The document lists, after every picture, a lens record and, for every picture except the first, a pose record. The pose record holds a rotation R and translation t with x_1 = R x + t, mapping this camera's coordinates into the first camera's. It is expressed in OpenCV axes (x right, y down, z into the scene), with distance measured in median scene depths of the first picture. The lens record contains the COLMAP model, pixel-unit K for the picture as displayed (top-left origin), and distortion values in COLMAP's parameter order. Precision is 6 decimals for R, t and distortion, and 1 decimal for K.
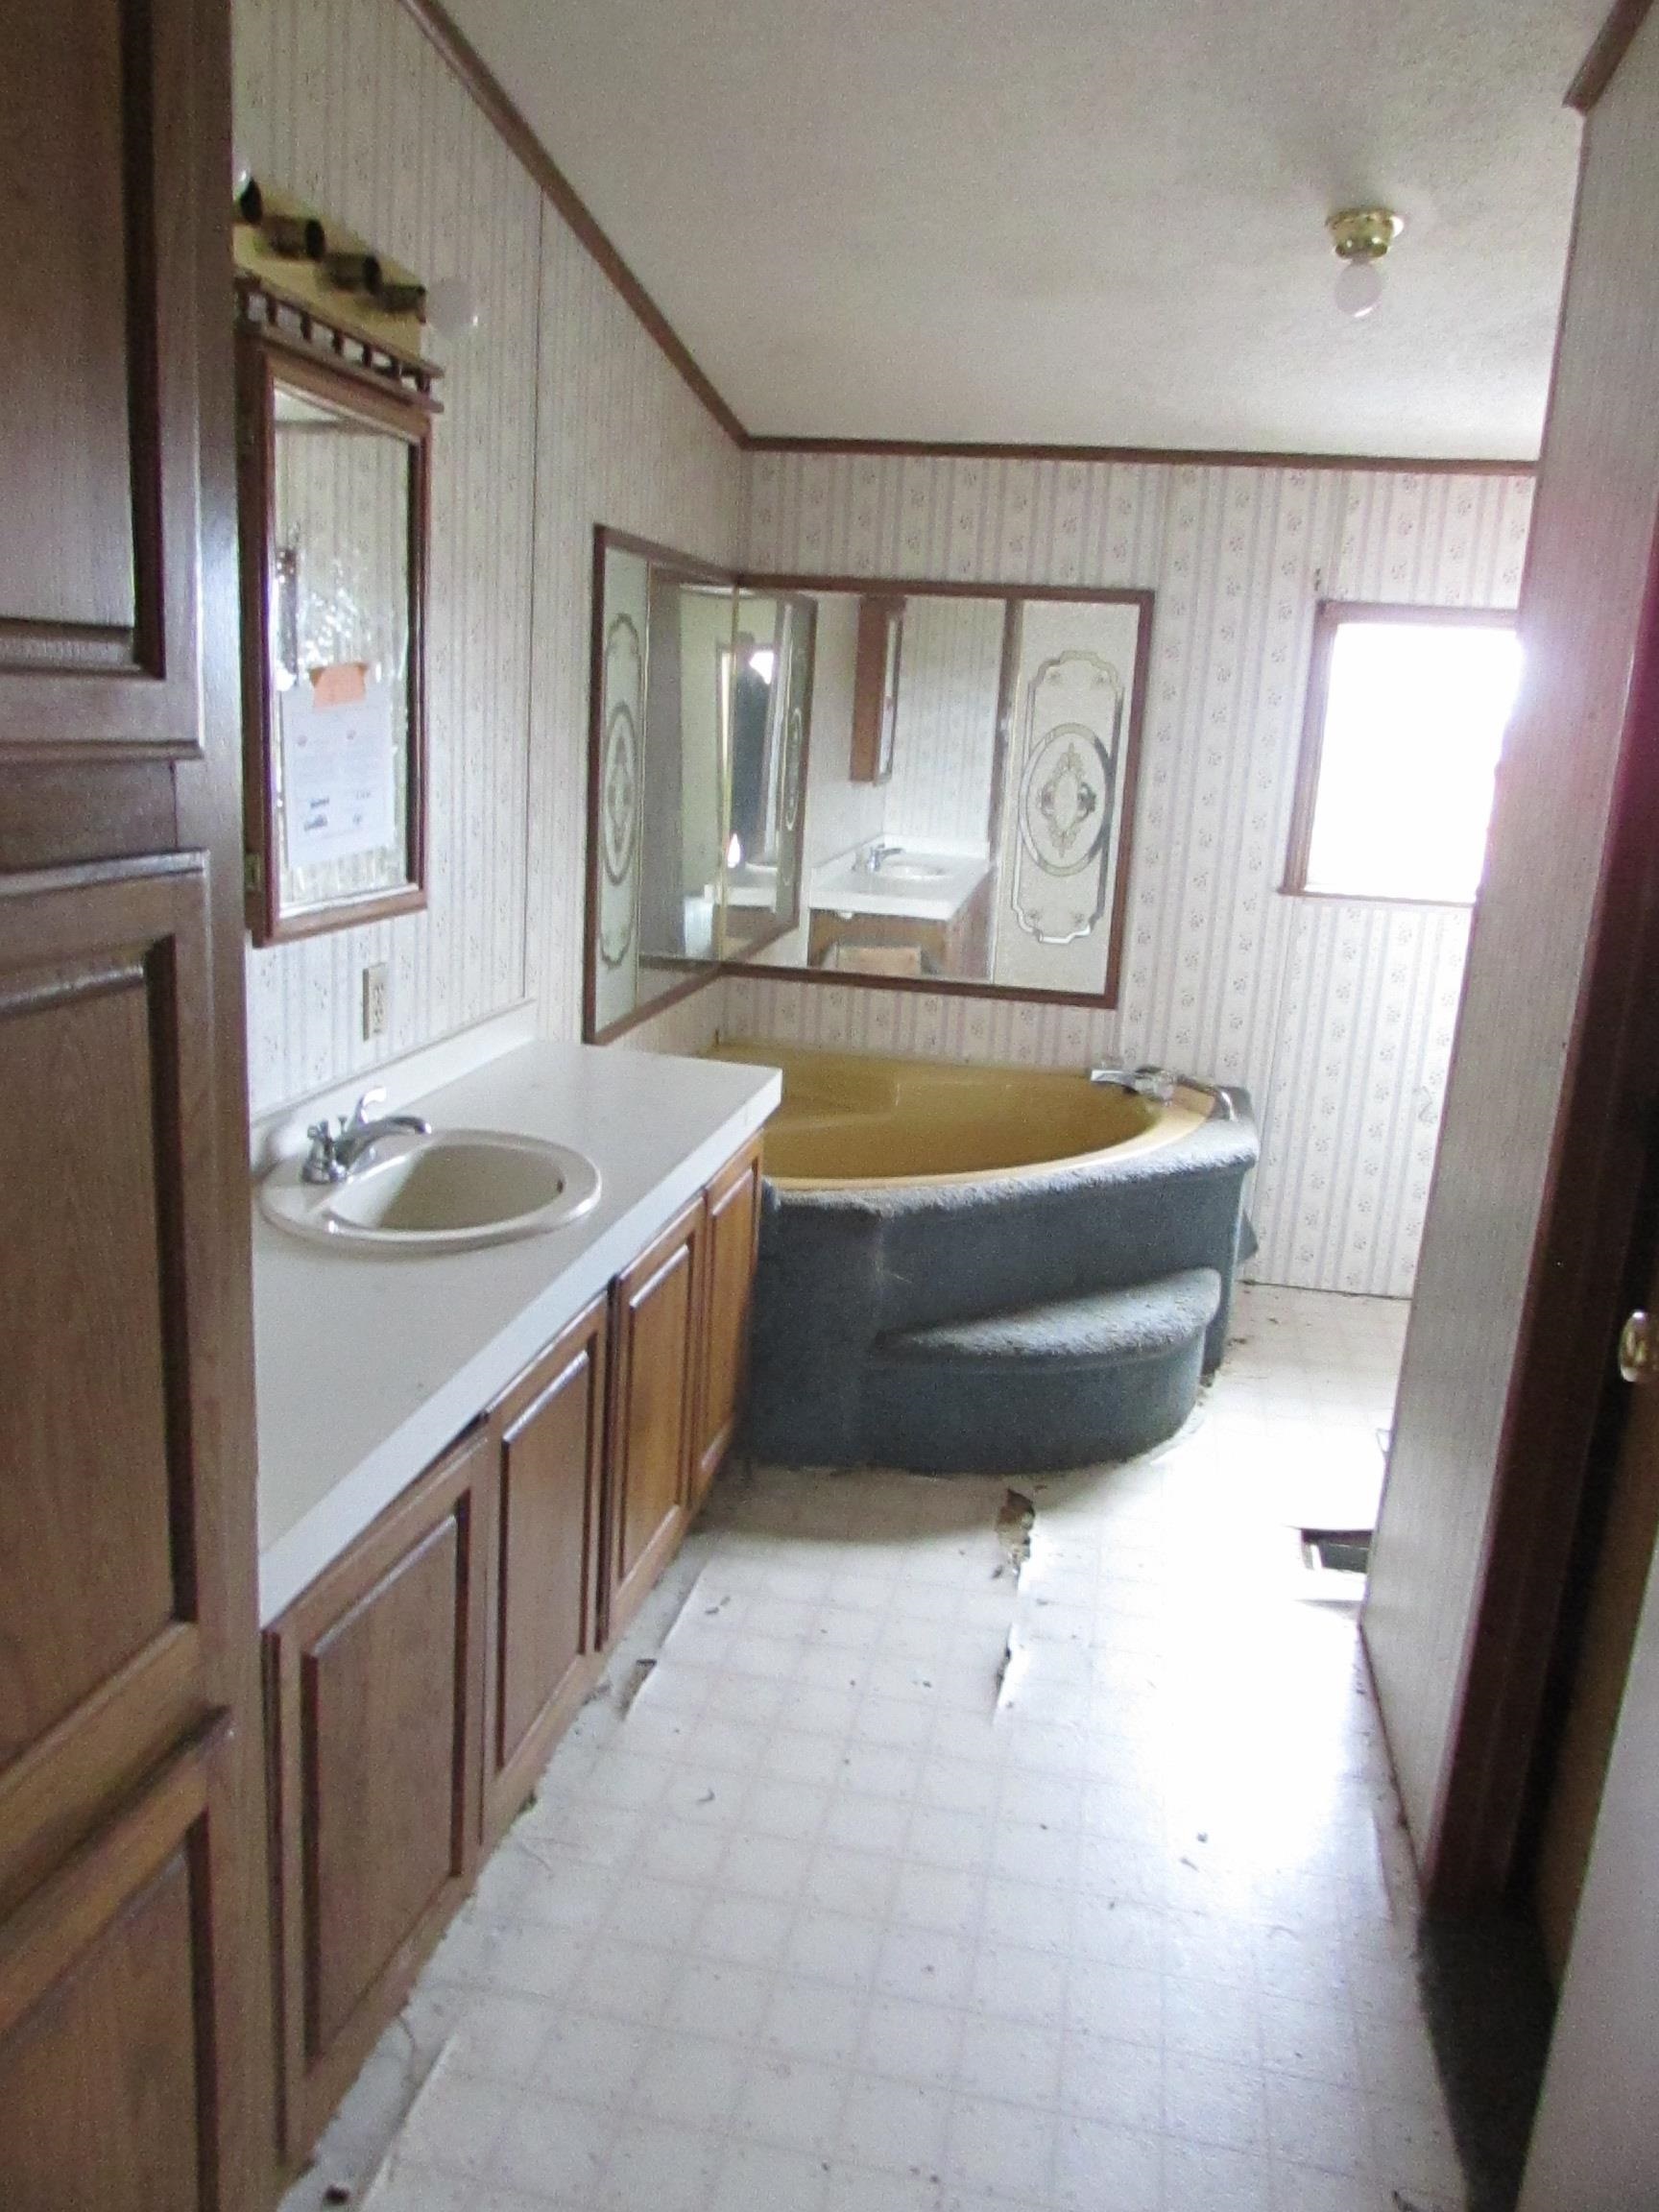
lens RADIAL K [[1544.6, 0, 886.4], [0, 1544.6, 1098.7], [0, 0, 1]] dist [-0.077167, 0.041945]
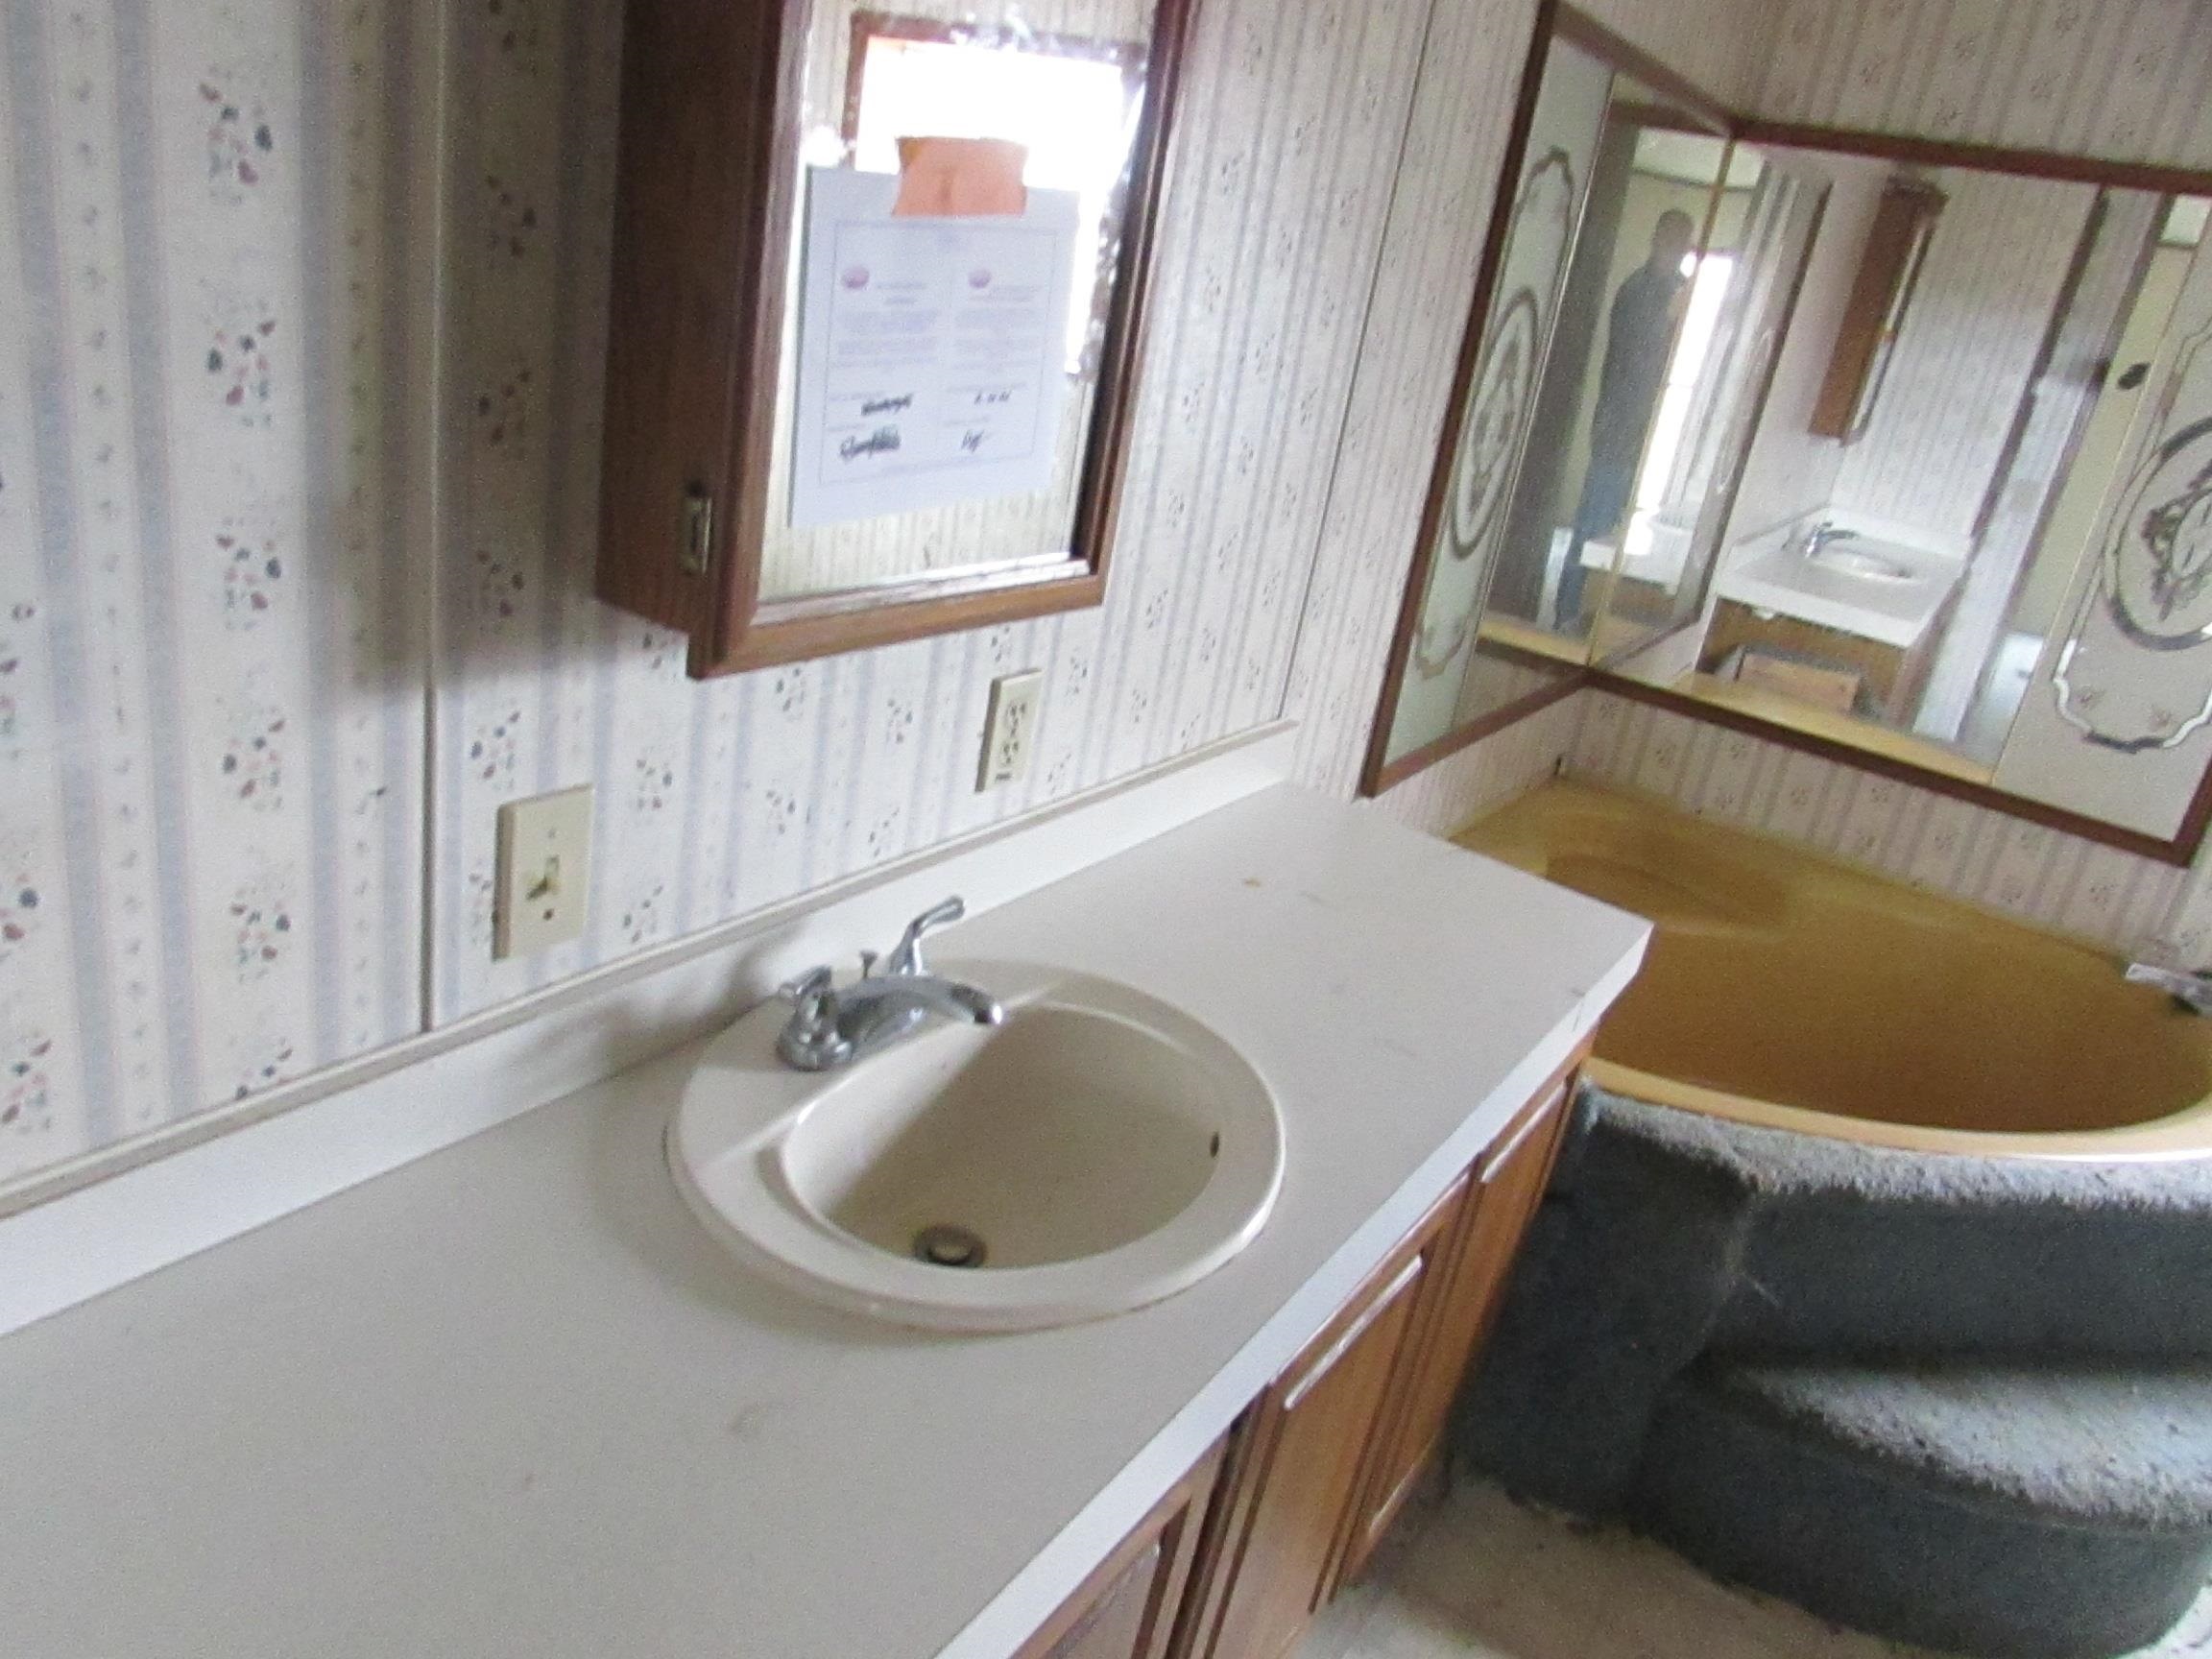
lens RADIAL K [[1544.6, 0, 1106.0], [0, 1544.6, 829.5], [0, 0, 1]] dist [-0.077167, 0.041945]
pose [[0.906238, 0.230270, -0.354554, -0.054923], [-0.198033, 0.972165, 0.125216, -0.084592], [0.373519, -0.043263, 0.926613, 0.341360]]
